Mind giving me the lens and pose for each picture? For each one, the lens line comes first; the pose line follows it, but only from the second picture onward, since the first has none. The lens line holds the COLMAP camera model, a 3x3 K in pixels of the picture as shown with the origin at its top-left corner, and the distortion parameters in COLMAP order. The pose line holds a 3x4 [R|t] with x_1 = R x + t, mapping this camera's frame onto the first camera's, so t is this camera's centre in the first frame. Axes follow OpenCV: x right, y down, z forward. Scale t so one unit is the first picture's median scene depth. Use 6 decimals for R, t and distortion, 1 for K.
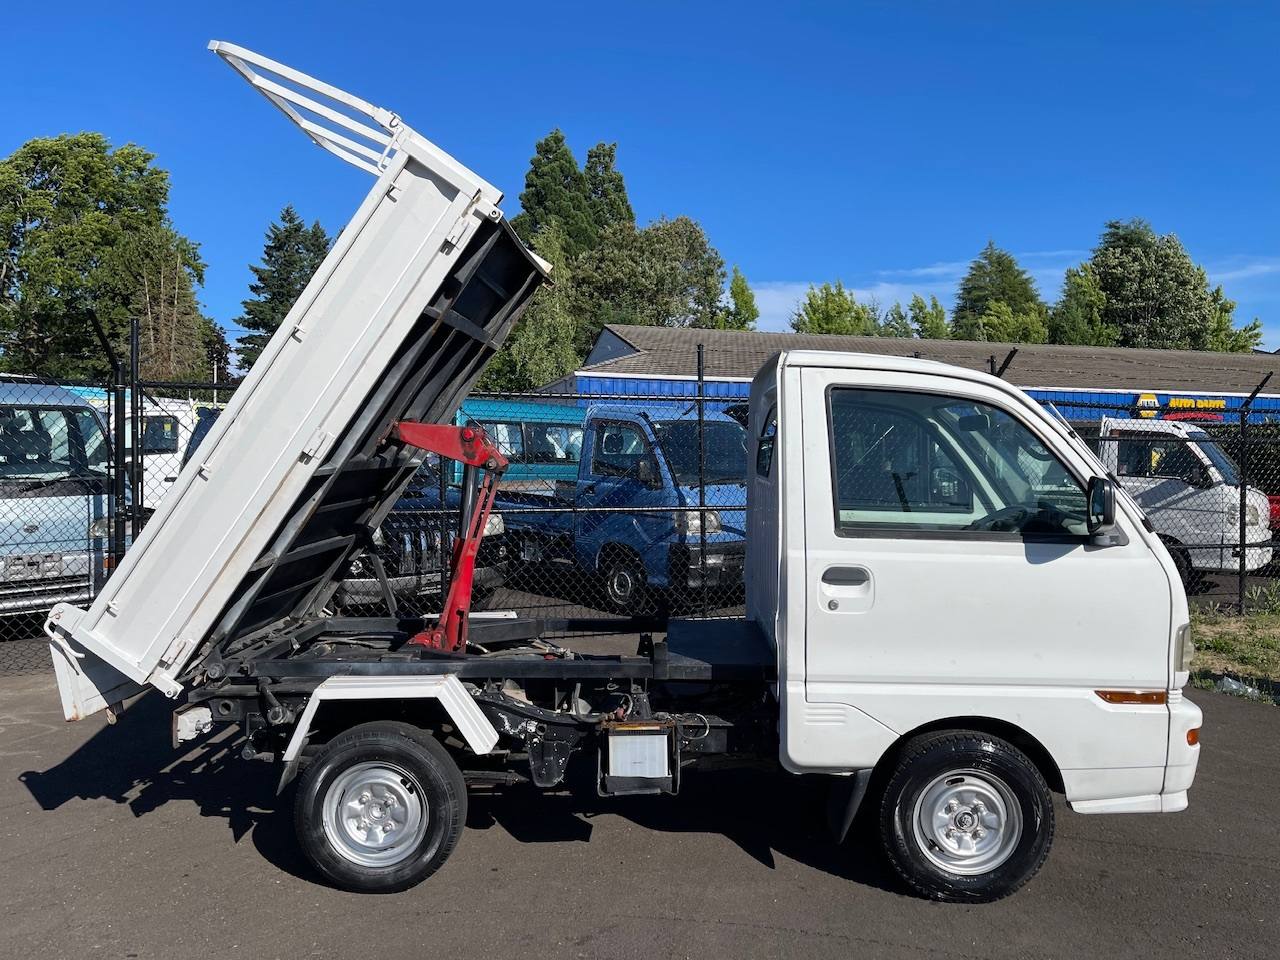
lens RADIAL K [[972.2, 0, 660.3], [0, 972.2, 473.9], [0, 0, 1]] dist [0.066034, -0.083282]
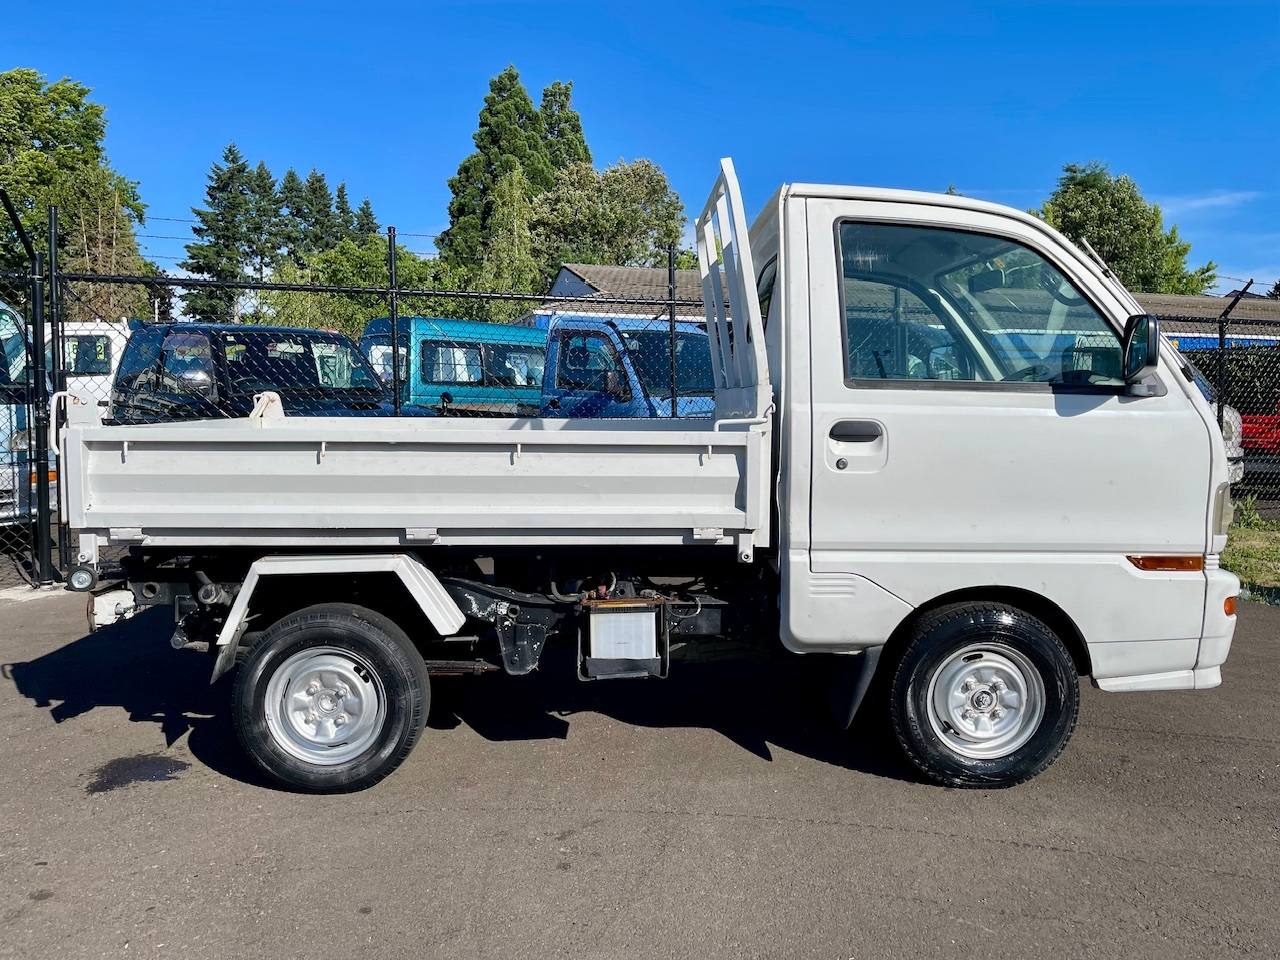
lens RADIAL K [[972.2, 0, 664.2], [0, 972.2, 464.9], [0, 0, 1]] dist [0.066034, -0.083282]
pose [[0.998913, -0.004024, 0.046433, -0.024913], [0.001998, 0.999047, 0.043593, 0.089476], [-0.046564, -0.043453, 0.997970, 0.109697]]
